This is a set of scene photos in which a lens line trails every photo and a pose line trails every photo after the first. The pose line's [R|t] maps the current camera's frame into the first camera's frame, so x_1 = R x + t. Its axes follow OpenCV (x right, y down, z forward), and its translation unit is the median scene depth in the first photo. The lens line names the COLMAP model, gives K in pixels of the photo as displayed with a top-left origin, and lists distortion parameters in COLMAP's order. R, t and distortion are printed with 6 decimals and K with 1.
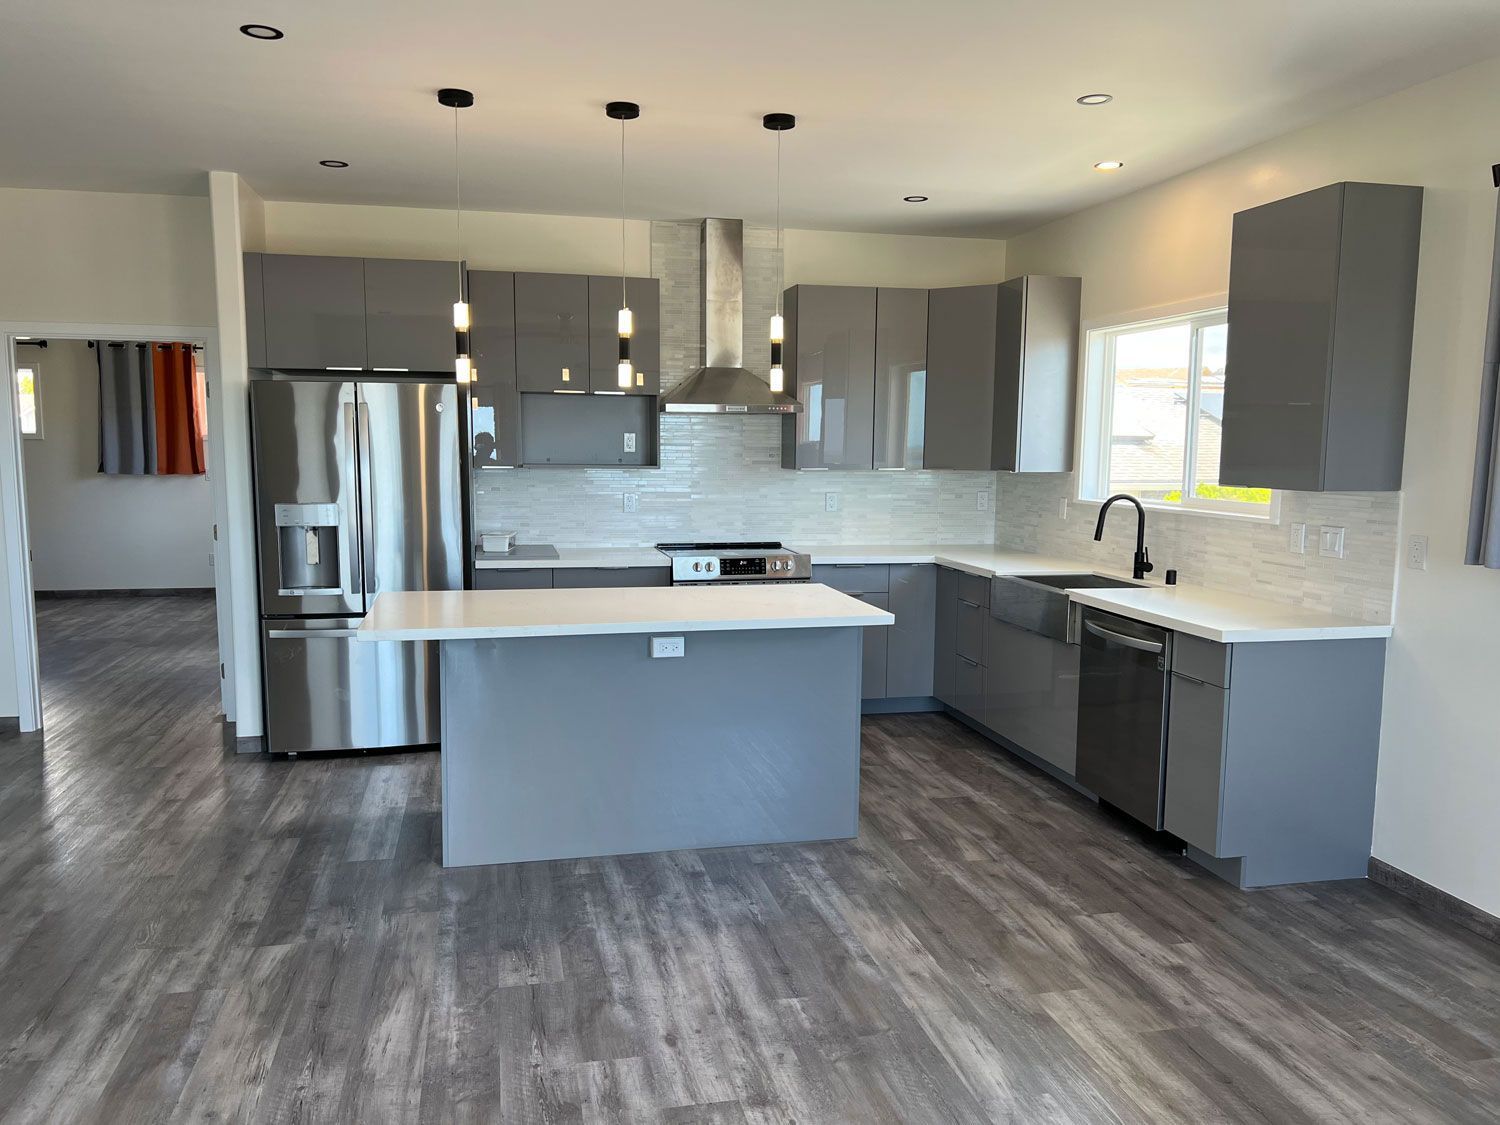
lens RADIAL K [[1123.9, 0, 750.4], [0, 1123.9, 568.8], [0, 0, 1]] dist [0.025708, -0.022807]
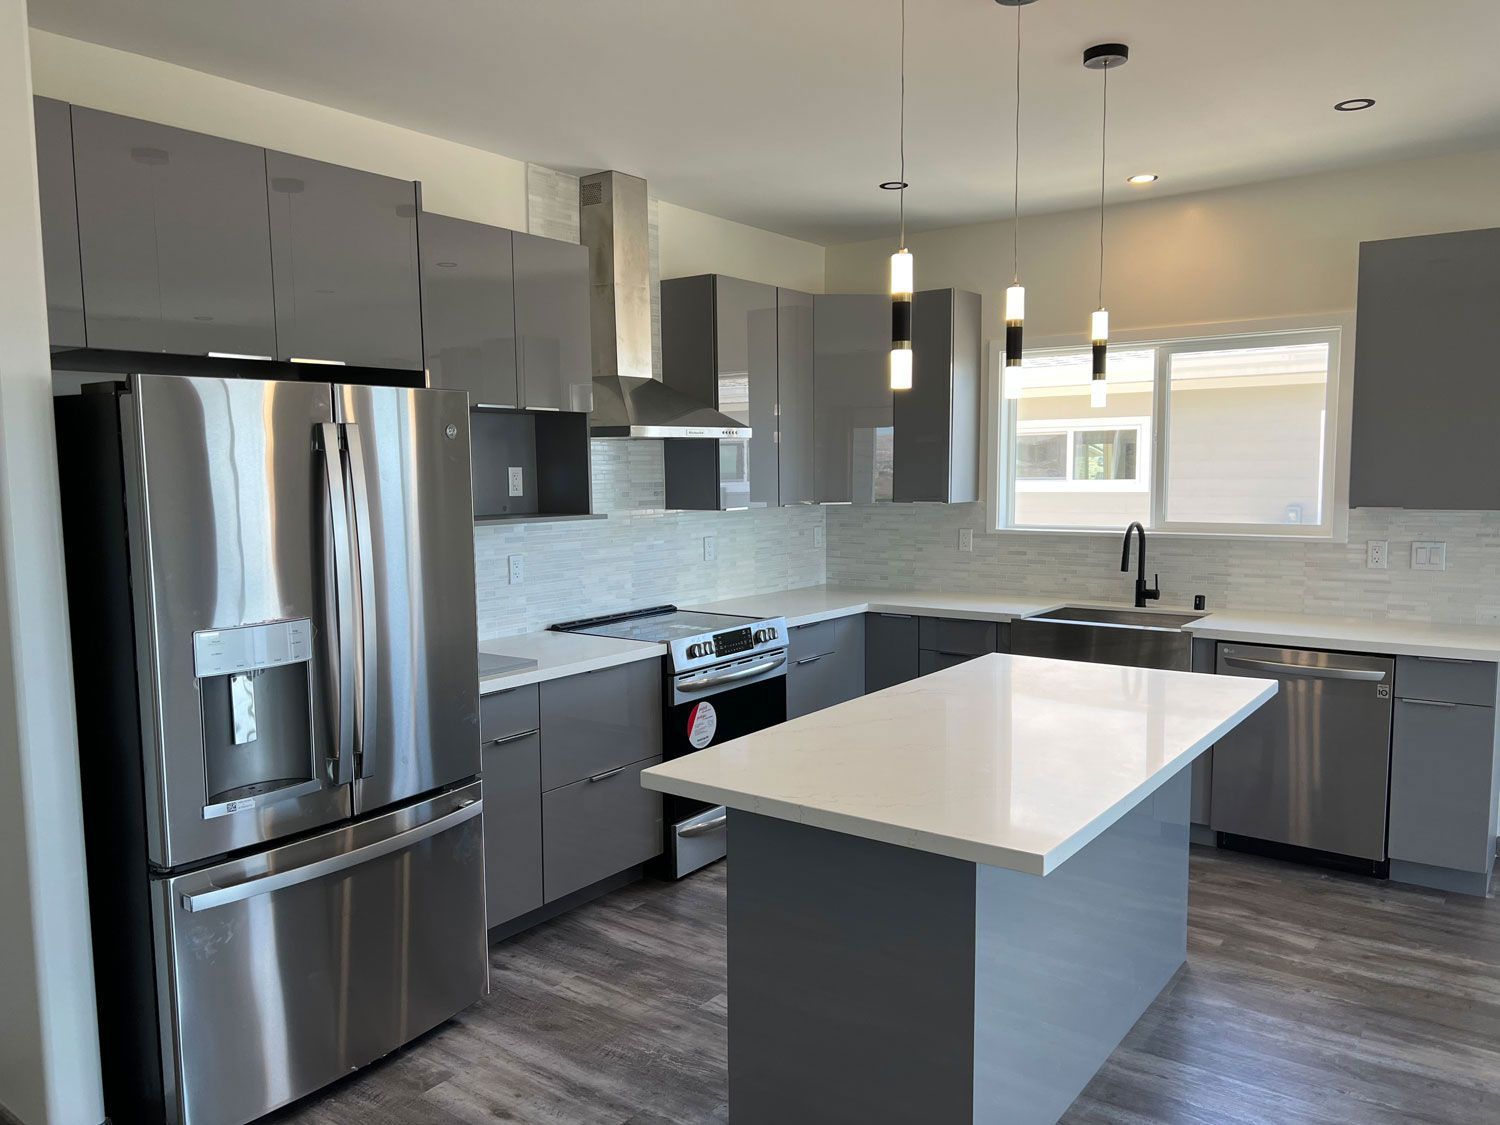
lens RADIAL K [[1123.9, 0, 749.2], [0, 1123.9, 563.2], [0, 0, 1]] dist [0.025708, -0.022807]
pose [[0.758518, -0.073913, 0.647446, -0.575302], [0.090720, 0.995849, 0.007404, -0.071058], [-0.645306, 0.053120, 0.762075, 0.502762]]
